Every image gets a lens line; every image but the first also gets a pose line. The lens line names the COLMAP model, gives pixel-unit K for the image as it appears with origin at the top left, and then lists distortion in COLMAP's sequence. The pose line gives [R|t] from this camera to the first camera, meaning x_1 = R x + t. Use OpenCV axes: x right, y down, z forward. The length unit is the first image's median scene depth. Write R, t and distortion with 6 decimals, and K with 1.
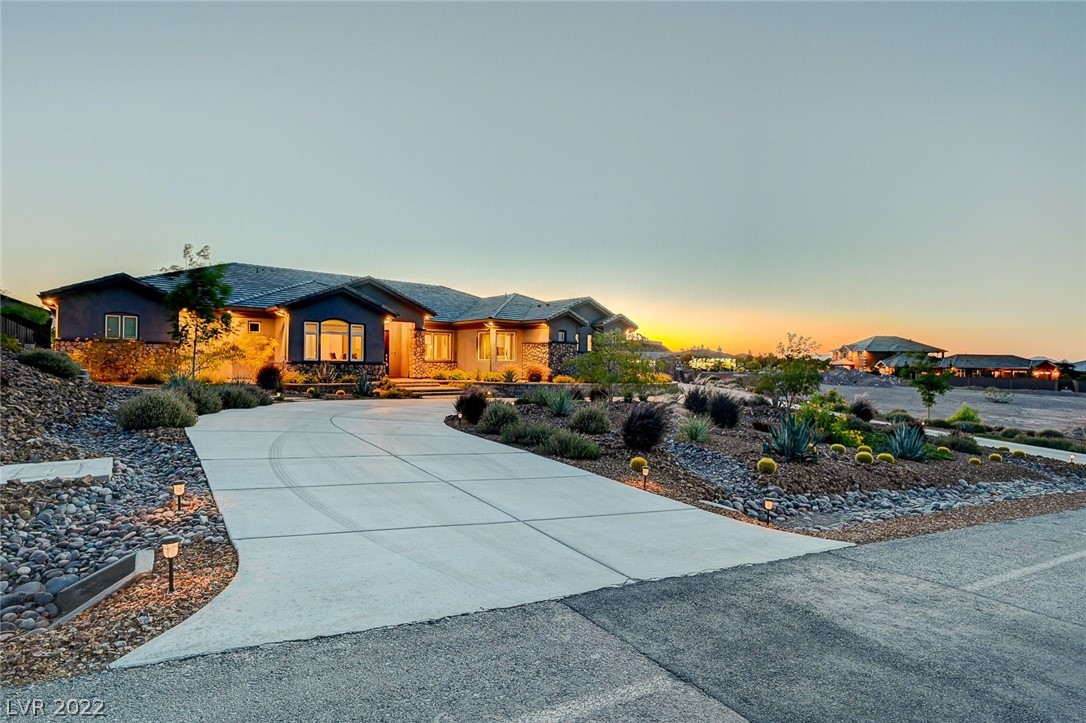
lens RADIAL K [[544.2, 0, 543.0], [0, 544.2, 361.5], [0, 0, 1]] dist [0.000365, 0.000013]
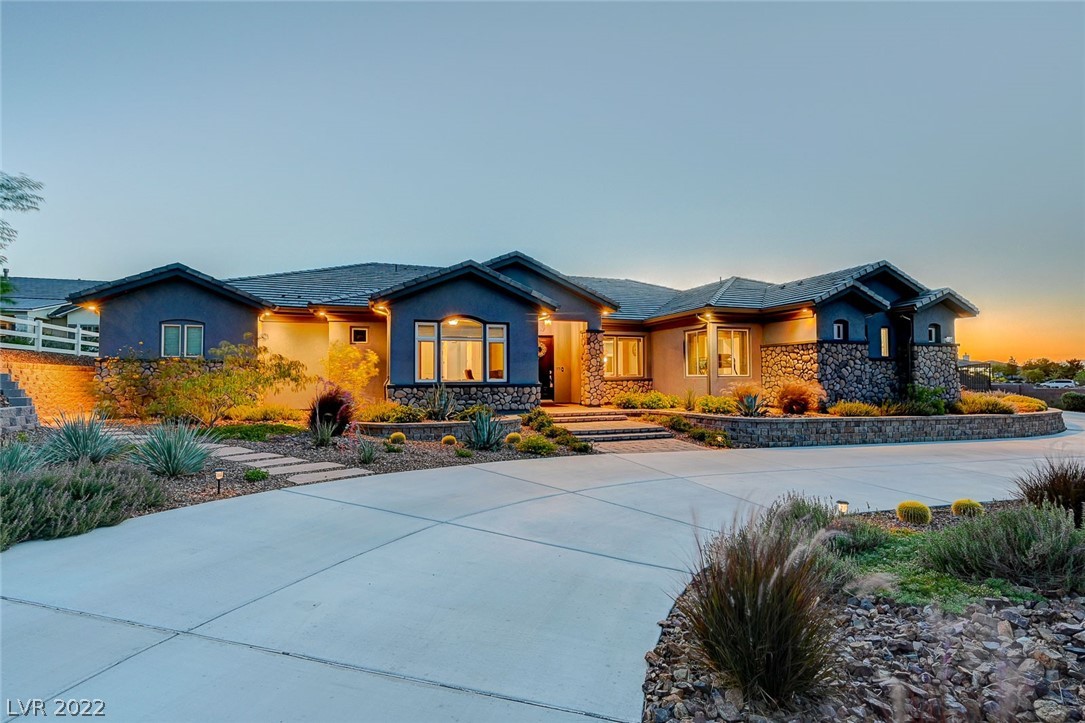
lens RADIAL K [[516.3, 0, 542.5], [0, 516.3, 361.5], [0, 0, 1]] dist [-0.001825, -0.000161]
pose [[0.937304, -0.030156, -0.347206, -0.071061], [0.019518, 0.999228, -0.034097, -0.002463], [0.347966, 0.025182, 0.937169, 0.398360]]
